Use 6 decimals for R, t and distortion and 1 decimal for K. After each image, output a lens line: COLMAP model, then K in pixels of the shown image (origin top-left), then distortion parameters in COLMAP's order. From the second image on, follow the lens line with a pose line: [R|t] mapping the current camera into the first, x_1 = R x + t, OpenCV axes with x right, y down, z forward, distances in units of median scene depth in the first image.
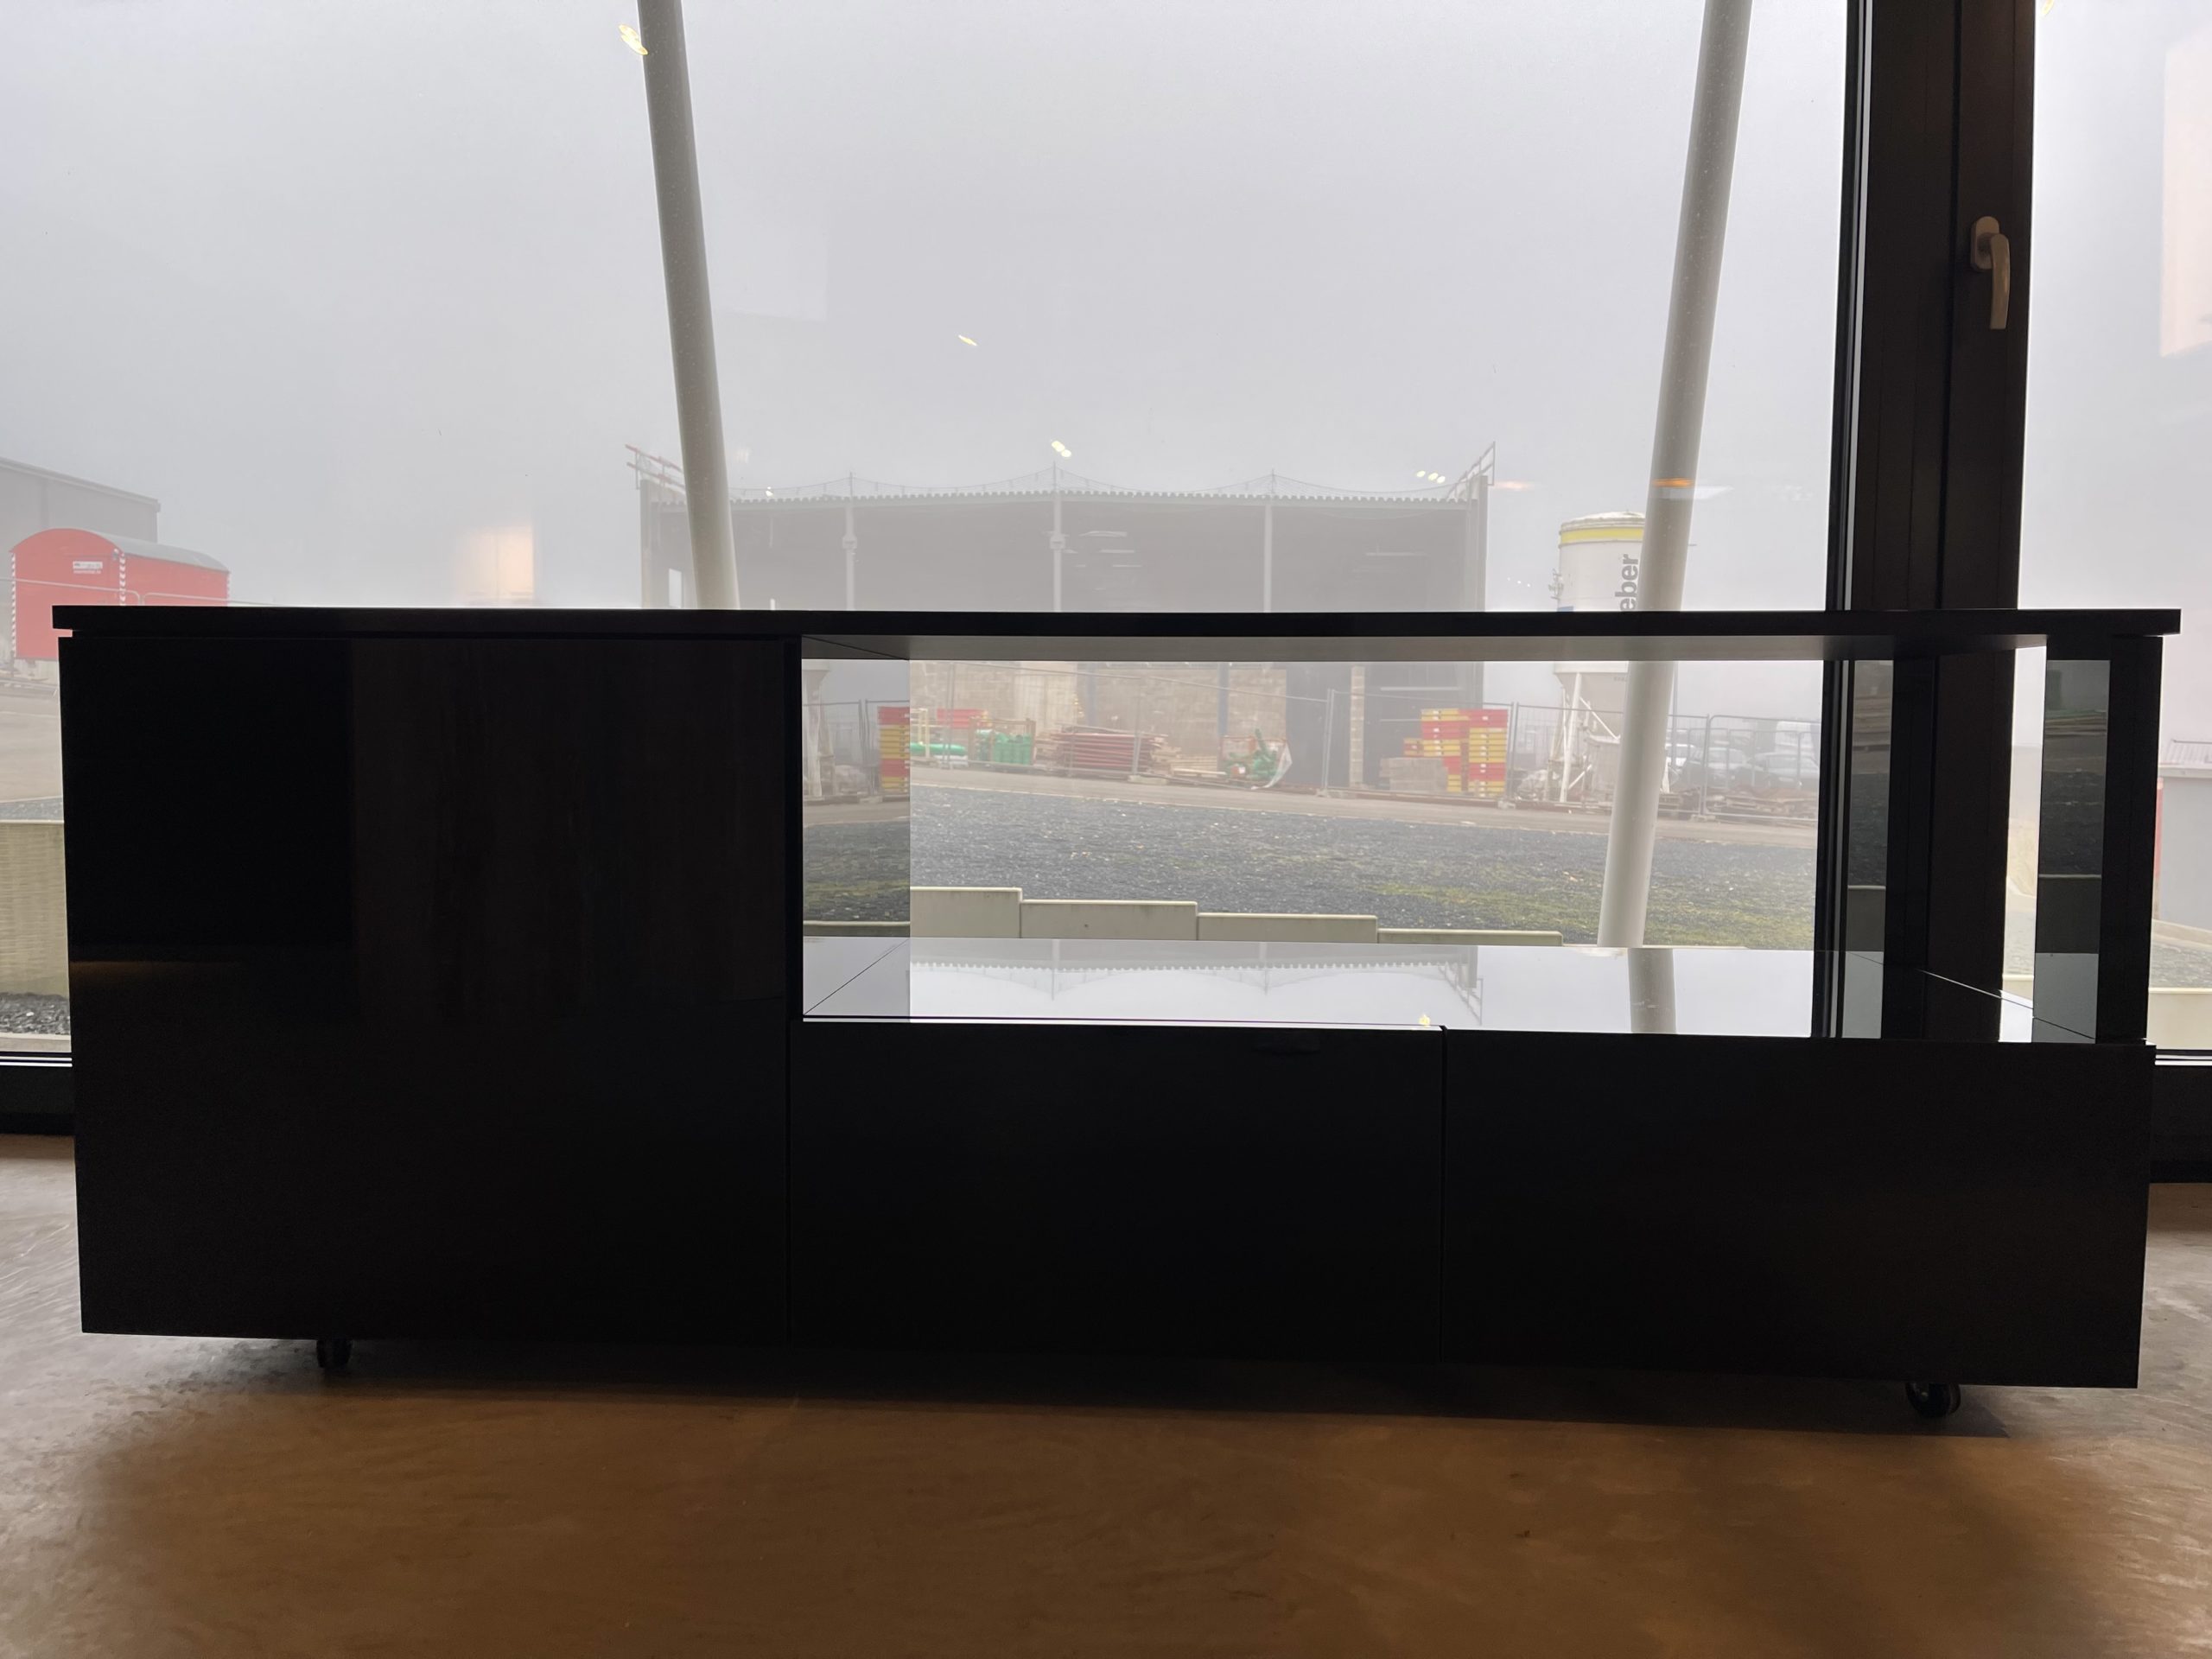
lens RADIAL K [[1742.2, 0, 1082.3], [0, 1742.2, 821.0], [0, 0, 1]] dist [0.078912, -0.101980]
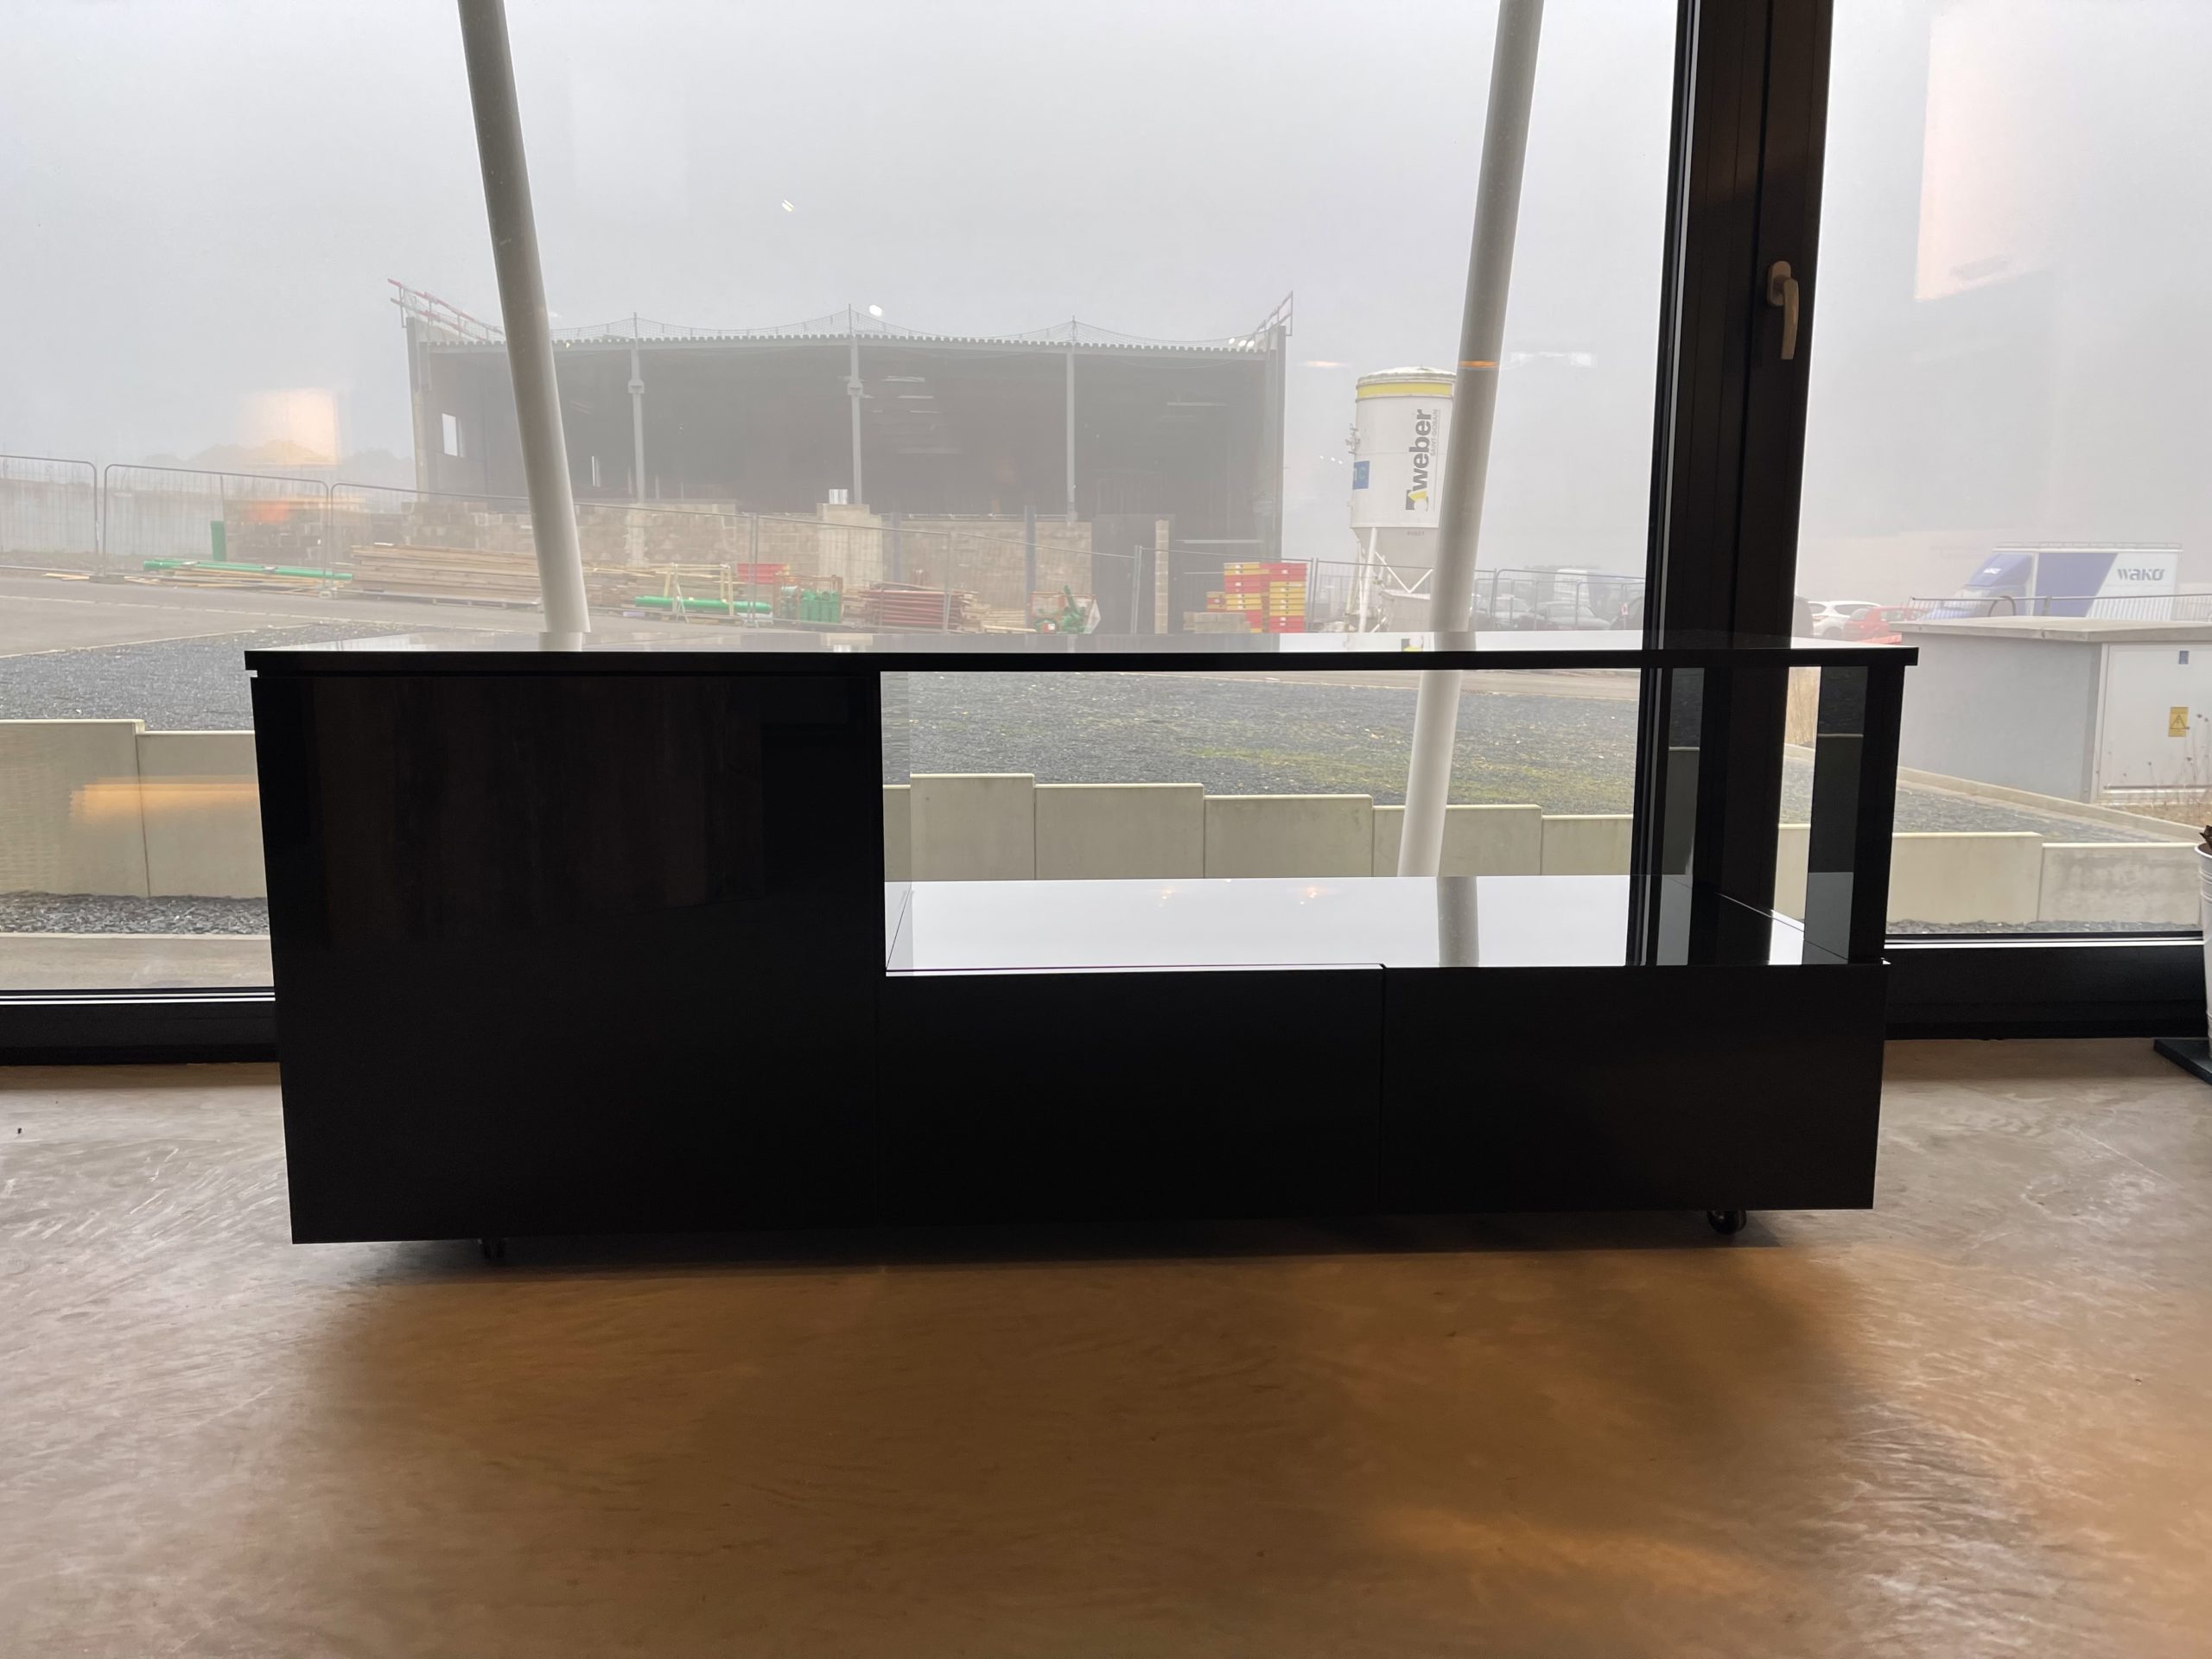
lens RADIAL K [[1742.2, 0, 1092.4], [0, 1742.2, 835.3], [0, 0, 1]] dist [0.078912, -0.101980]
pose [[0.992701, -0.023634, 0.118266, -0.110555], [0.012377, 0.995398, 0.095026, -0.072624], [-0.119968, -0.092868, 0.988425, -0.176941]]
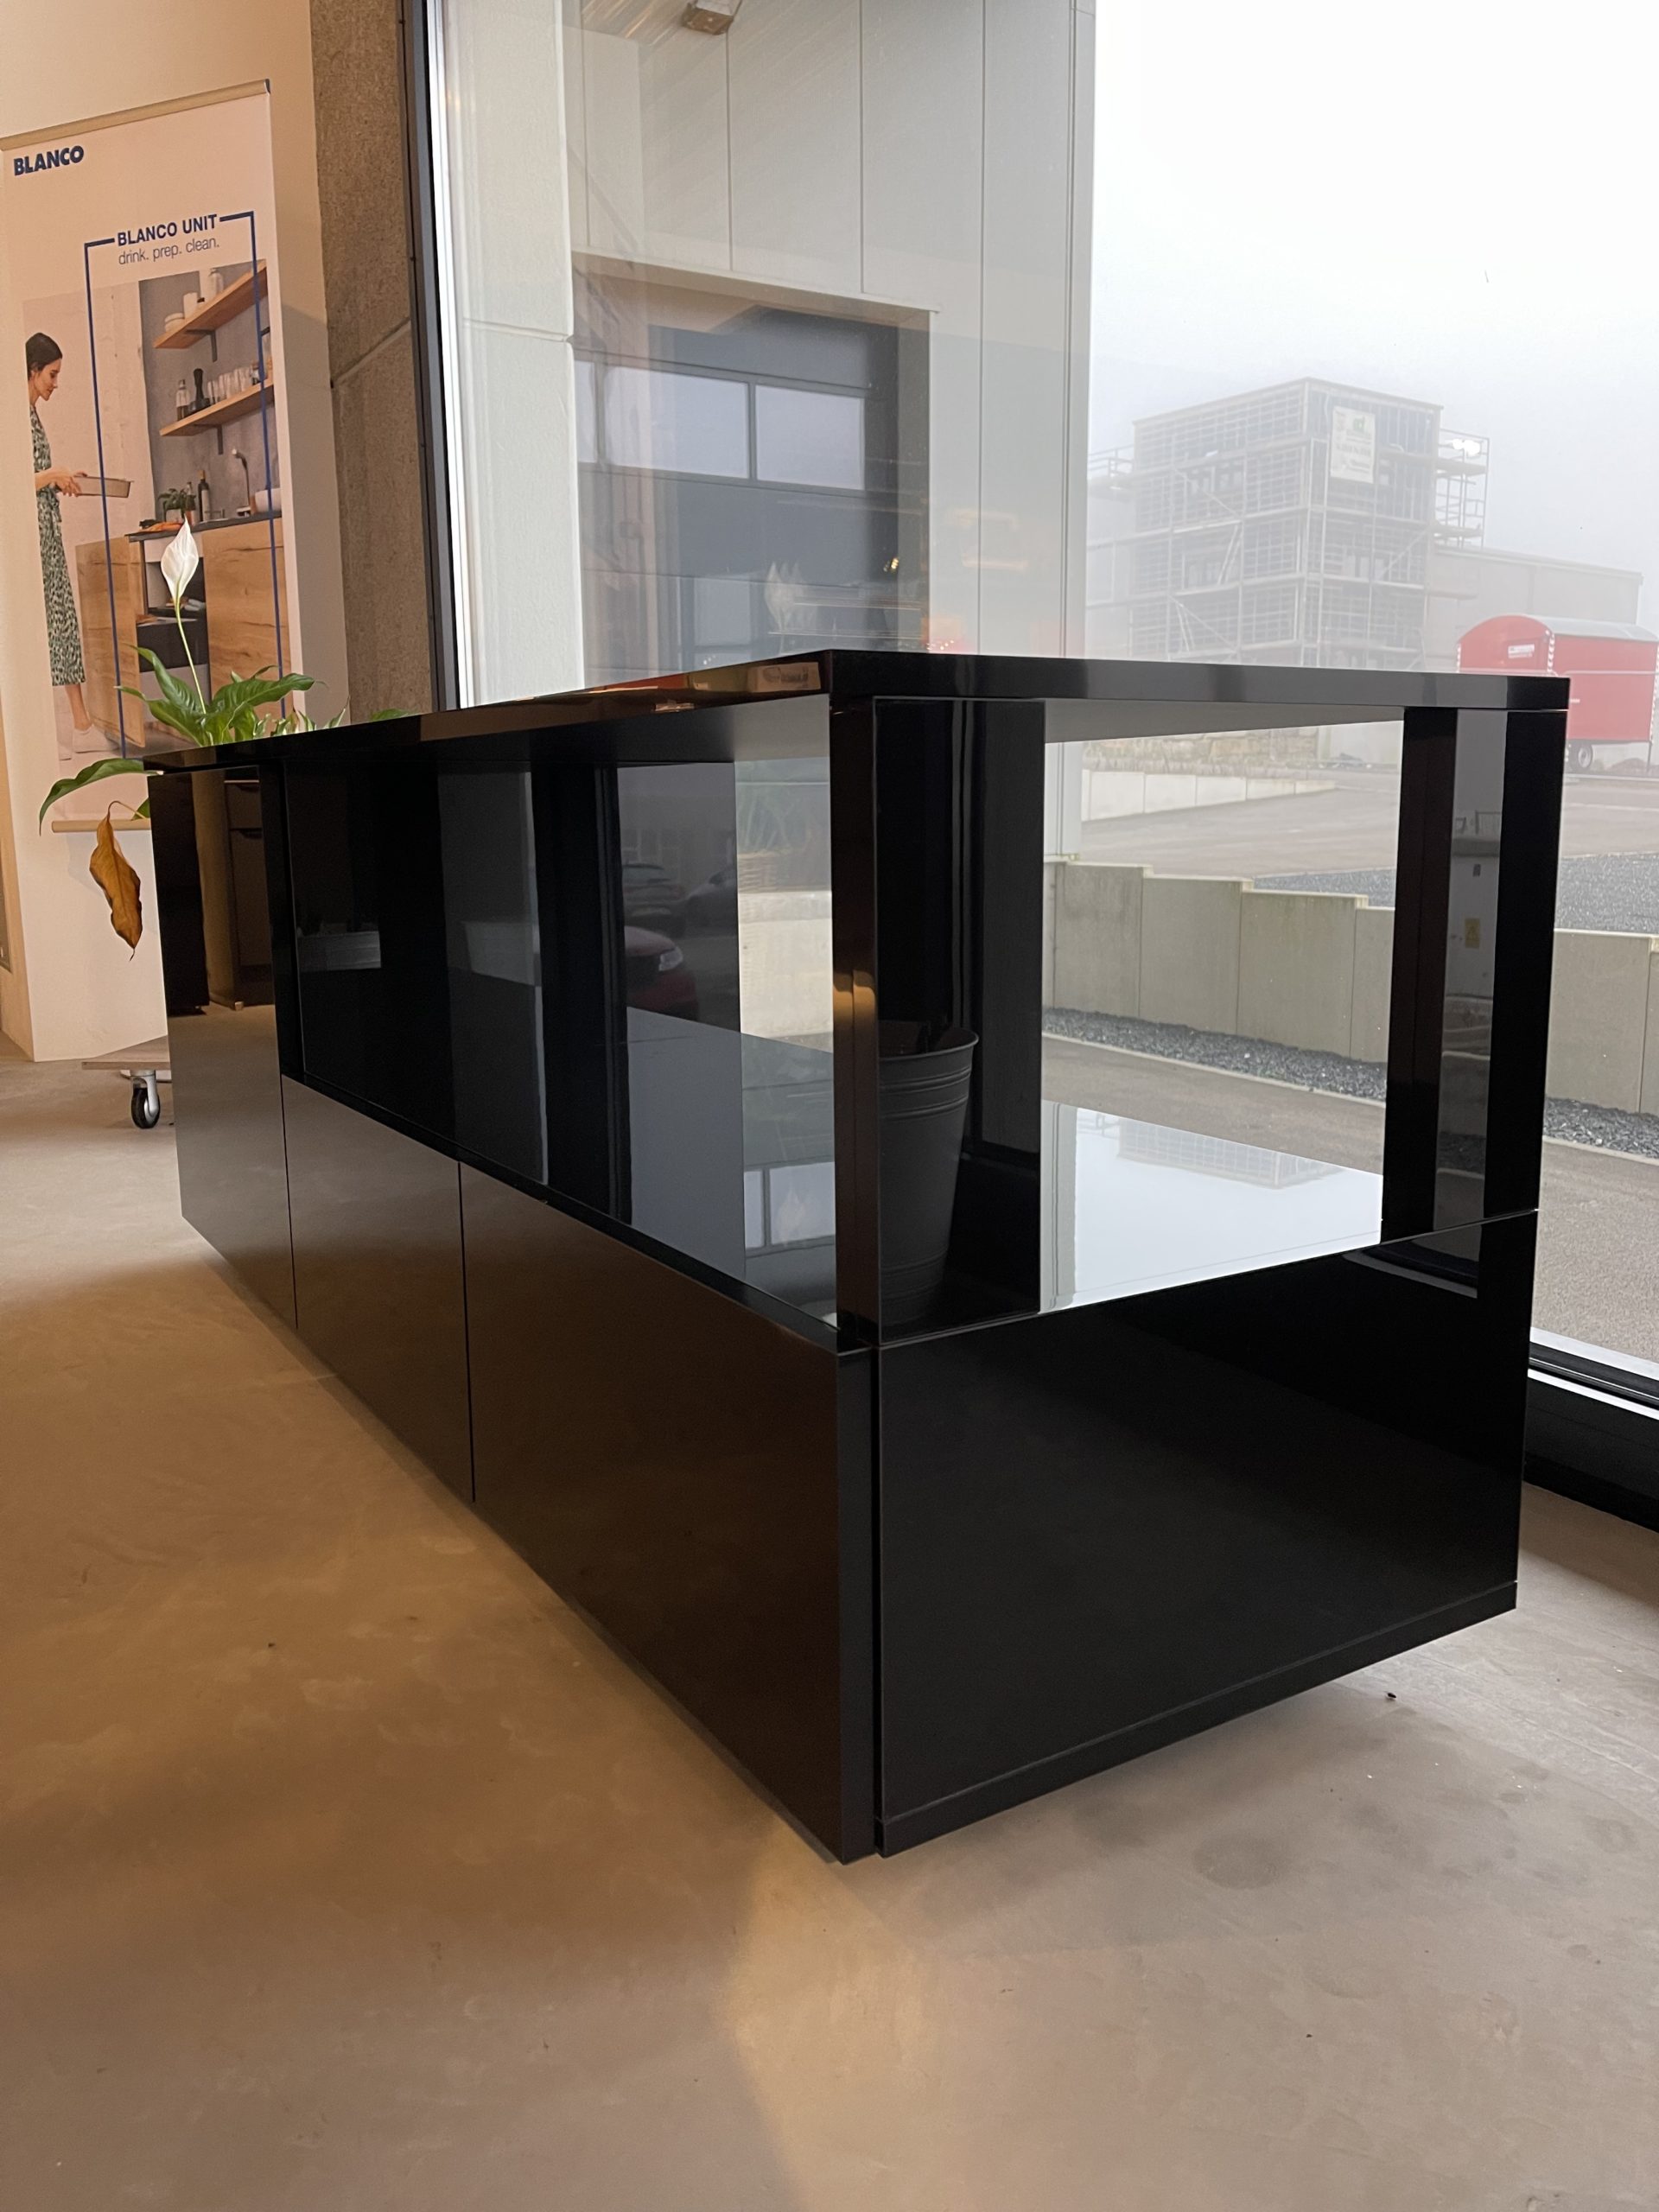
lens RADIAL K [[1742.2, 0, 830.2], [0, 1742.2, 1106.1], [0, 0, 1]] dist [0.078912, -0.101980]
pose [[0.558775, 0.124208, -0.819965, 0.708680], [-0.026948, 0.990918, 0.131740, -0.018668], [0.828882, -0.051516, 0.557047, 0.432016]]
